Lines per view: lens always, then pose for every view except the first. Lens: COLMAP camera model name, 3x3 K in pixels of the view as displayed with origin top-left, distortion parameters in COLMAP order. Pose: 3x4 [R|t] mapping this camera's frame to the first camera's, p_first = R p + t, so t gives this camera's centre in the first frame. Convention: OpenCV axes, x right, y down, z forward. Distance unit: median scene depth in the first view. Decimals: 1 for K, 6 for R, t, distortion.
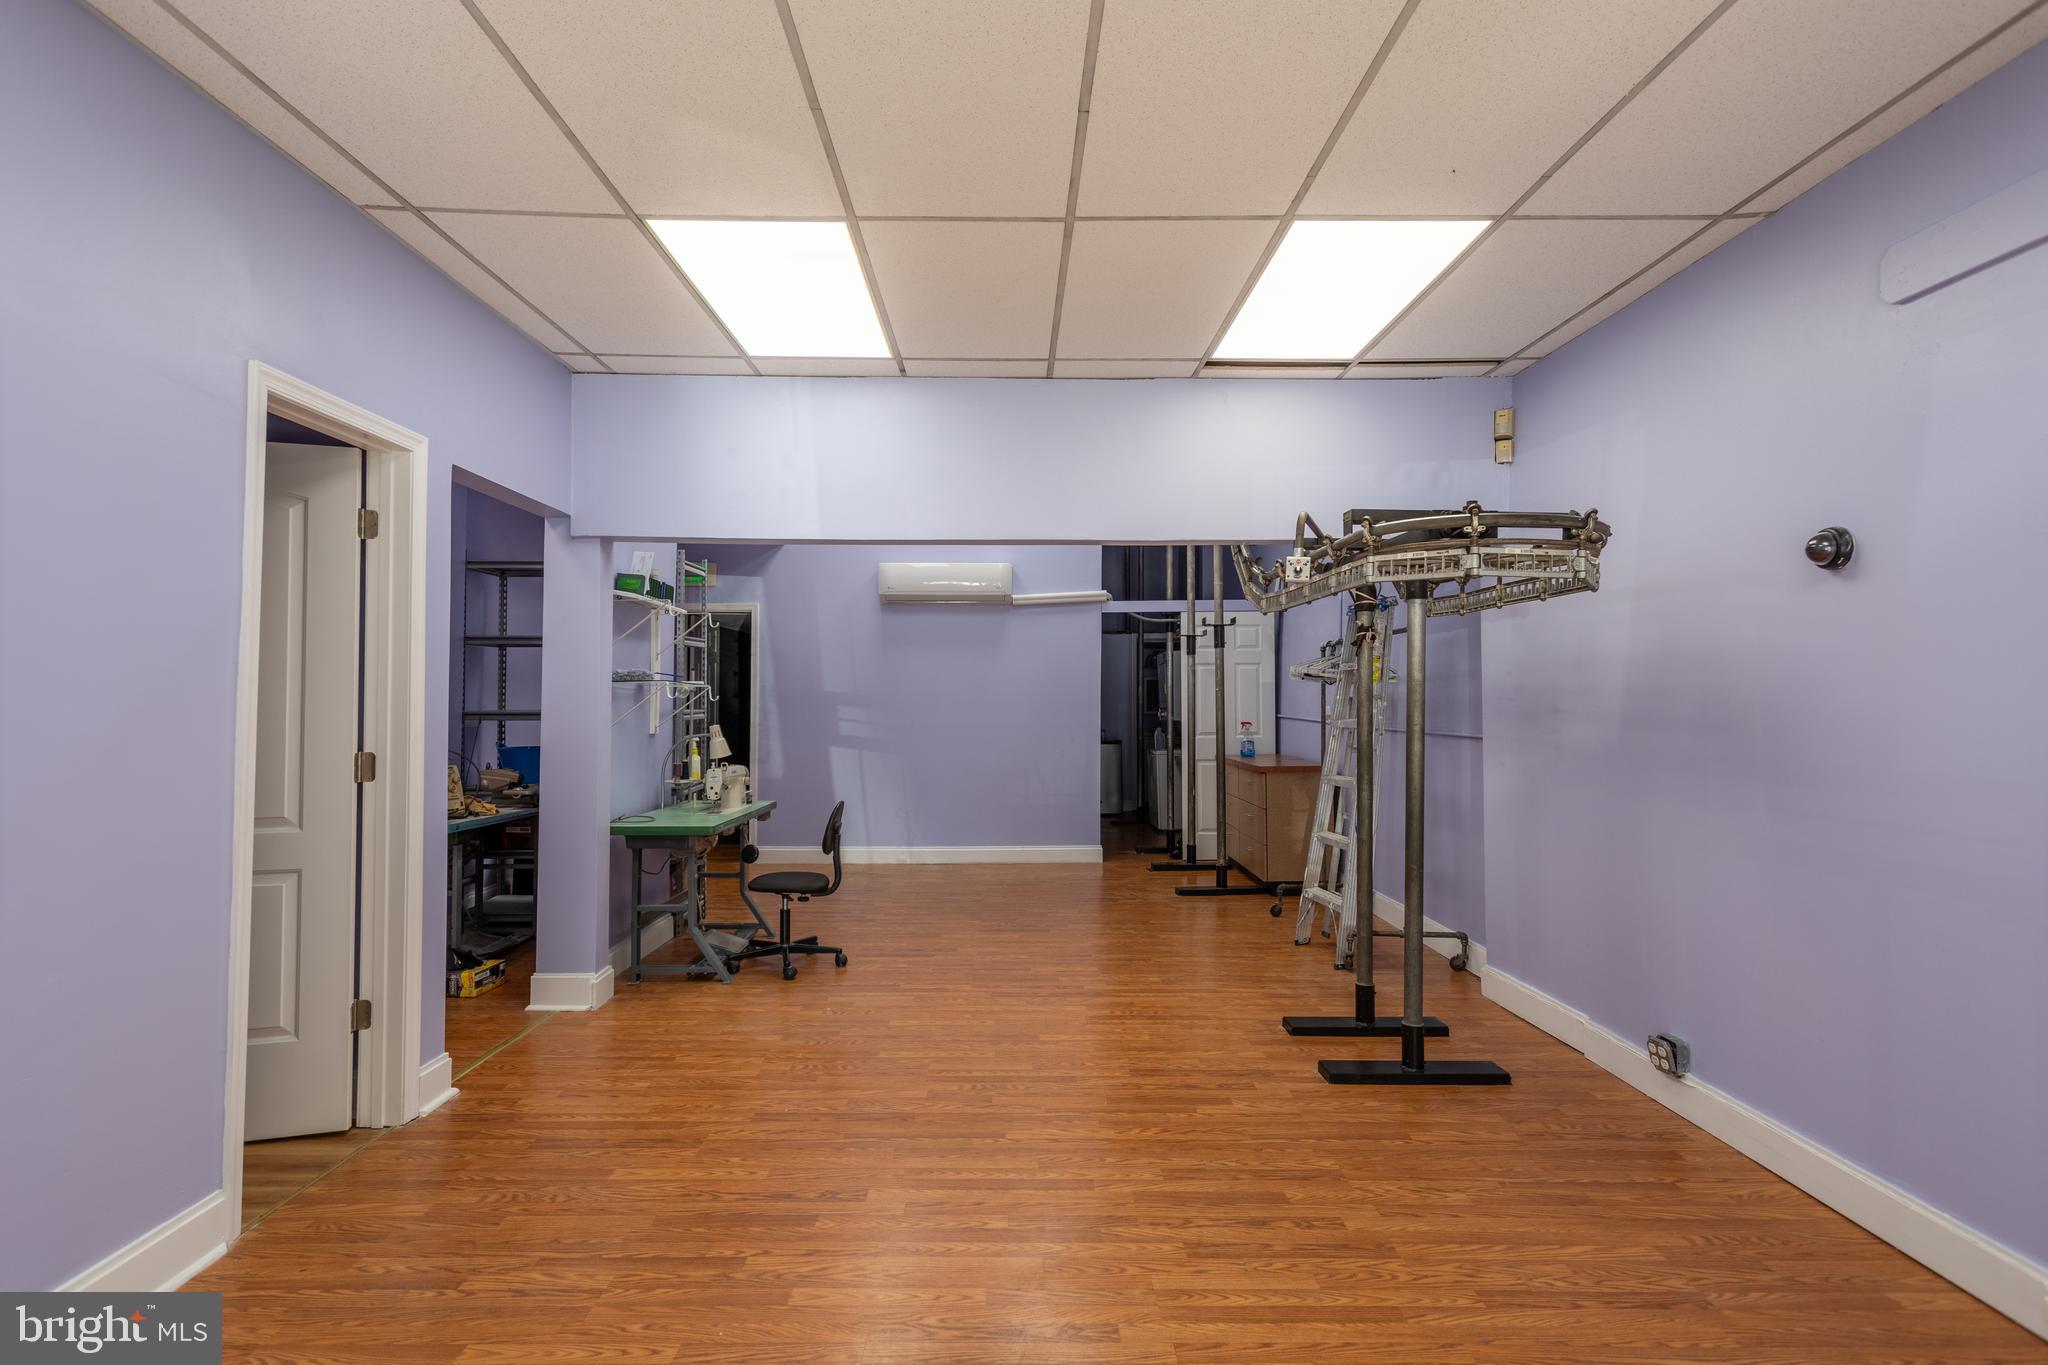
lens RADIAL K [[1021.7, 0, 1024.0], [0, 1021.7, 682.5], [0, 0, 1]] dist [0.003026, 0.001329]
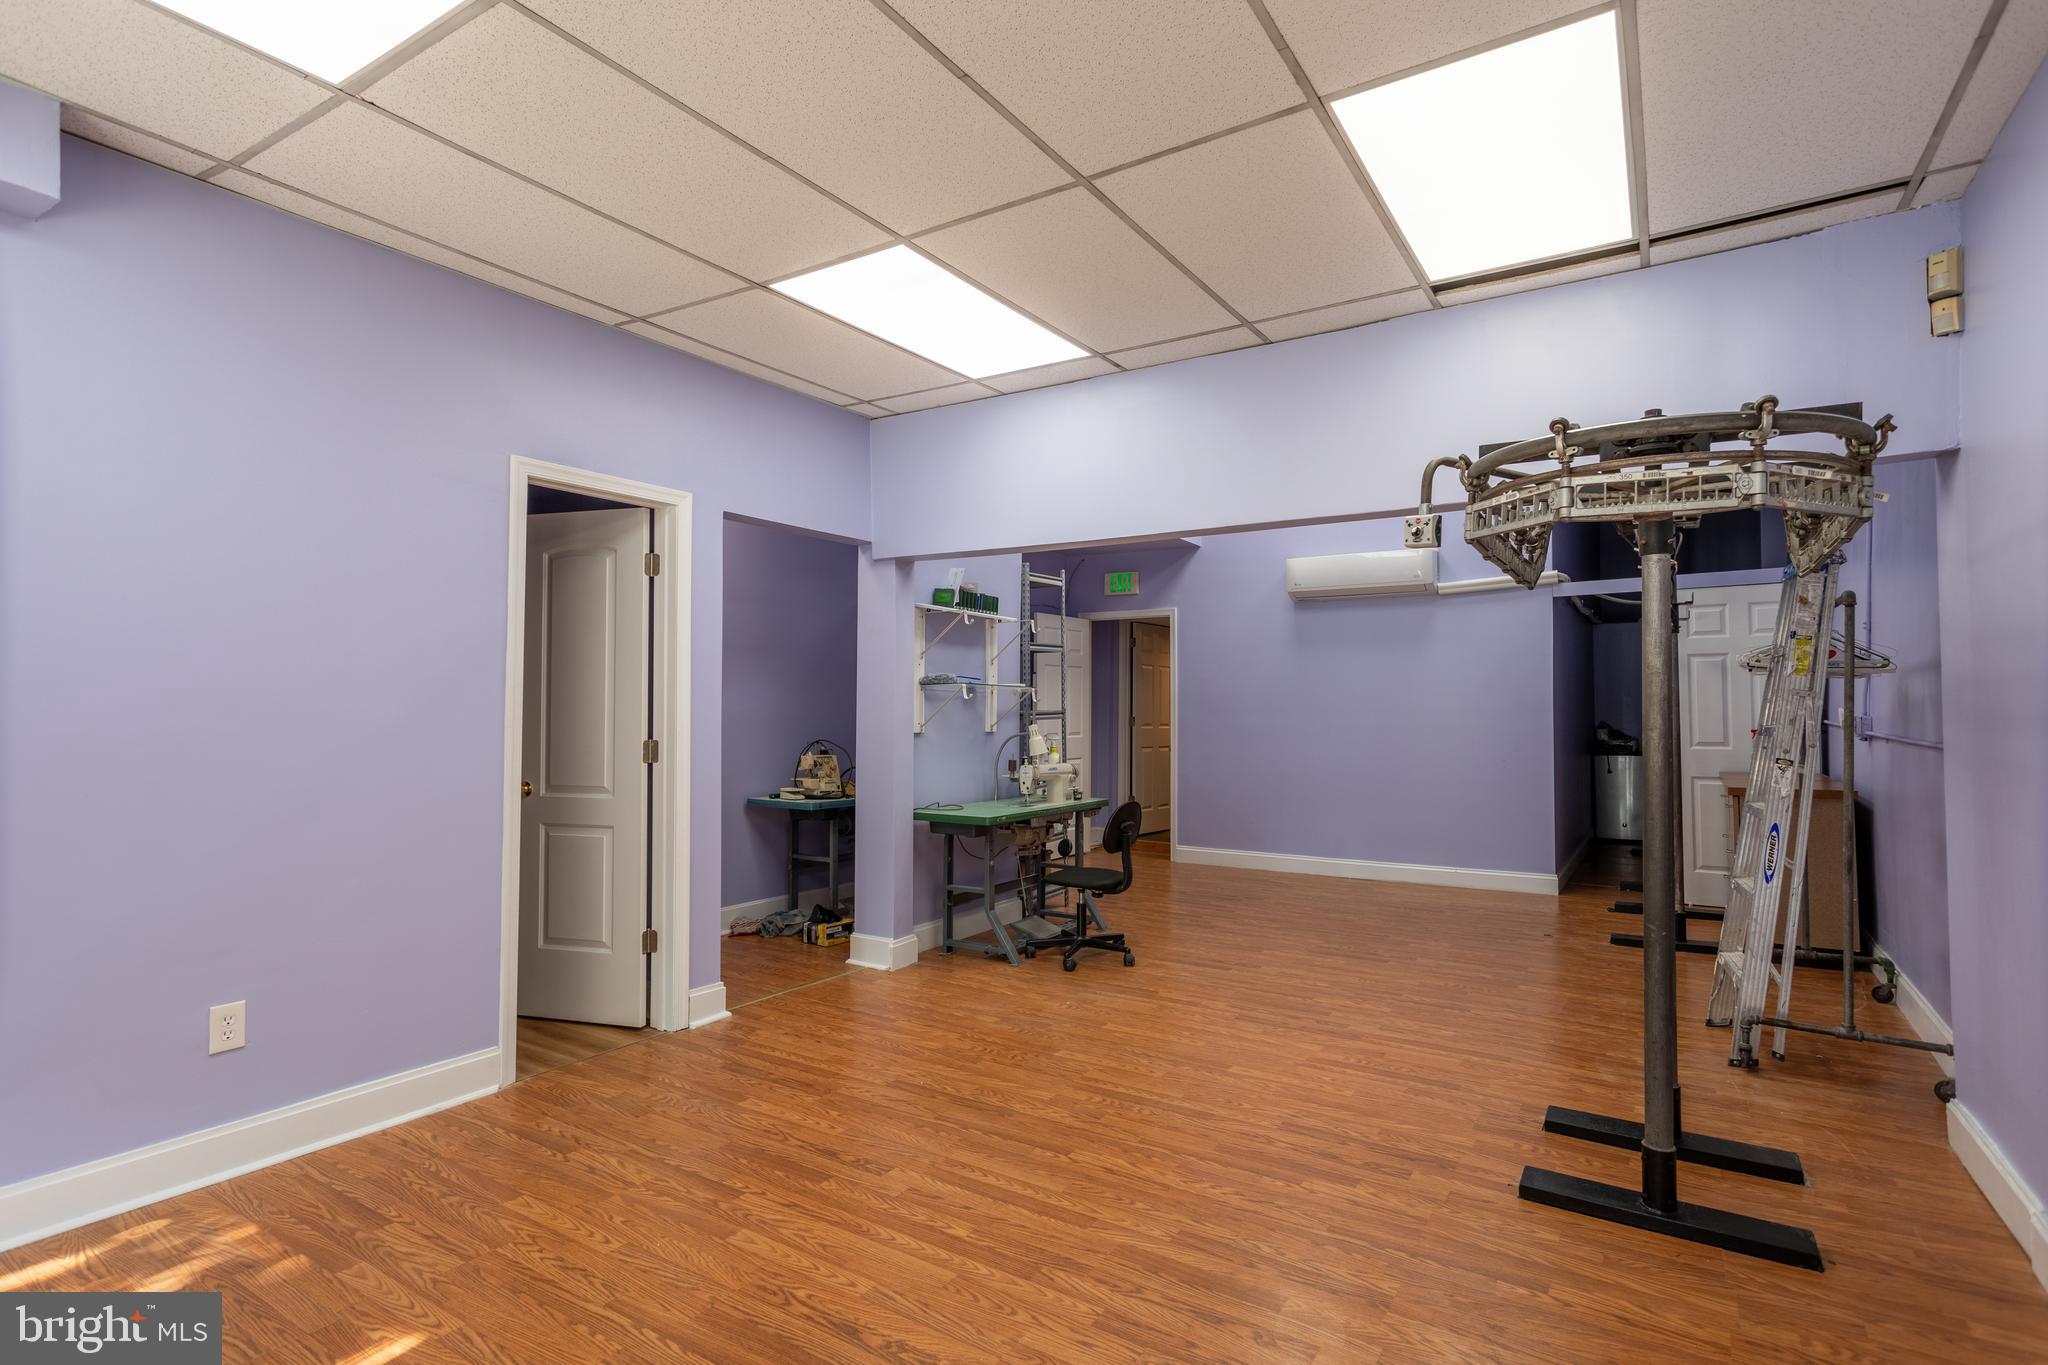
lens RADIAL K [[1013.4, 0, 1024.0], [0, 1013.4, 682.5], [0, 0, 1]] dist [0.002955, 0.001493]
pose [[0.835163, -0.013833, -0.549829, 0.366146], [0.010927, 0.999904, -0.008560, 0.008840], [0.549894, 0.001141, 0.835233, 0.143859]]
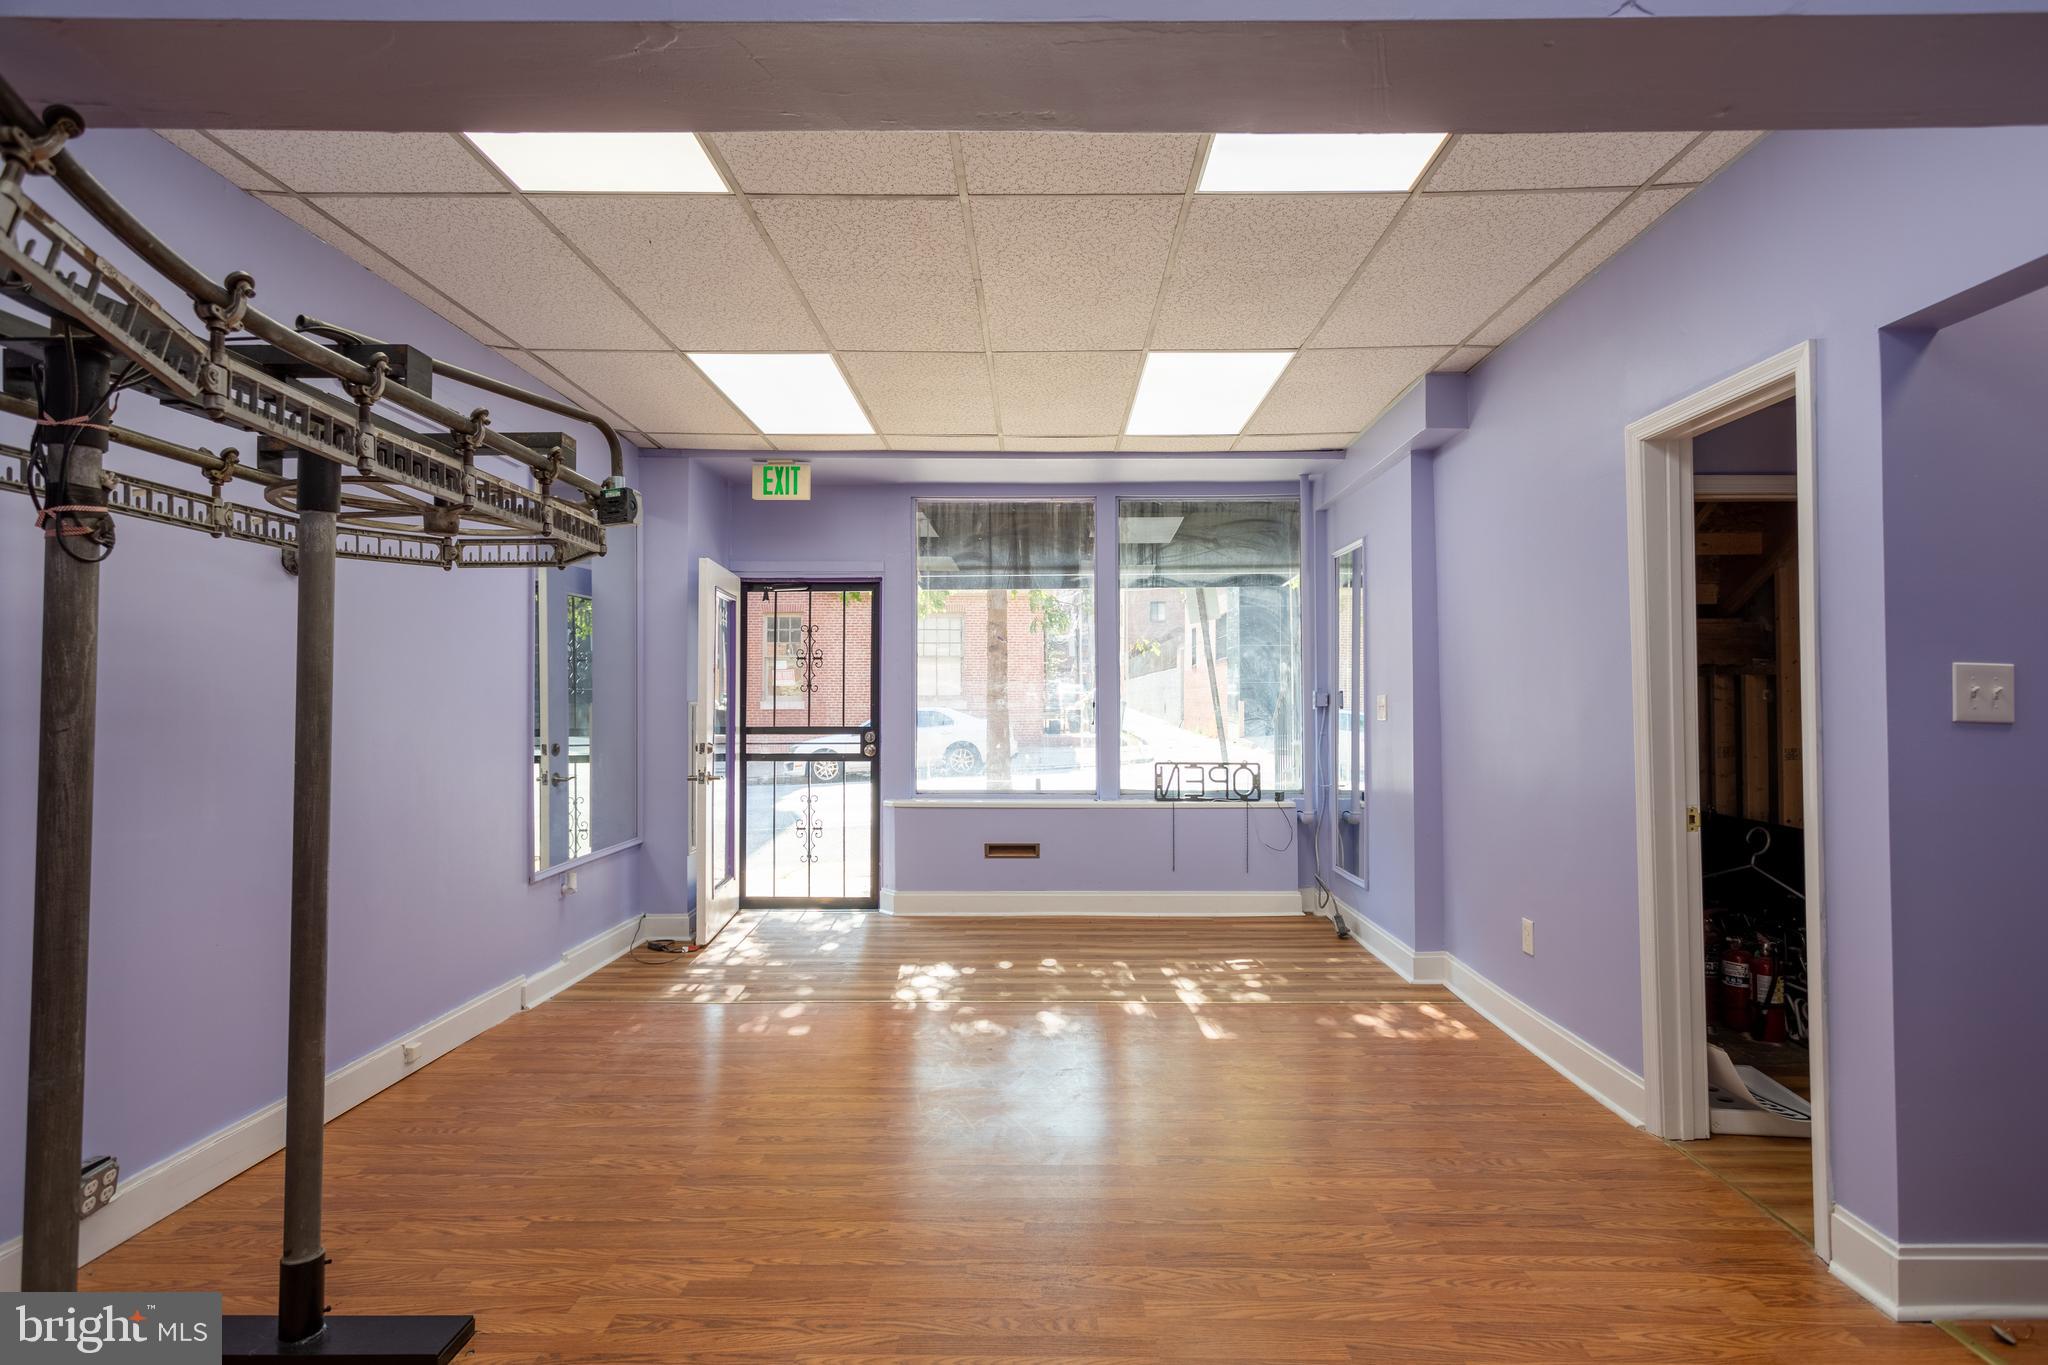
lens RADIAL K [[1034.6, 0, 1035.4], [0, 1034.6, 676.4], [0, 0, 1]] dist [0.016361, 0.000805]
pose [[-0.999707, -0.003183, 0.024002, -0.035441], [-0.004268, 0.998964, -0.045301, 0.033593], [-0.023833, -0.045390, -0.998685, 1.432668]]
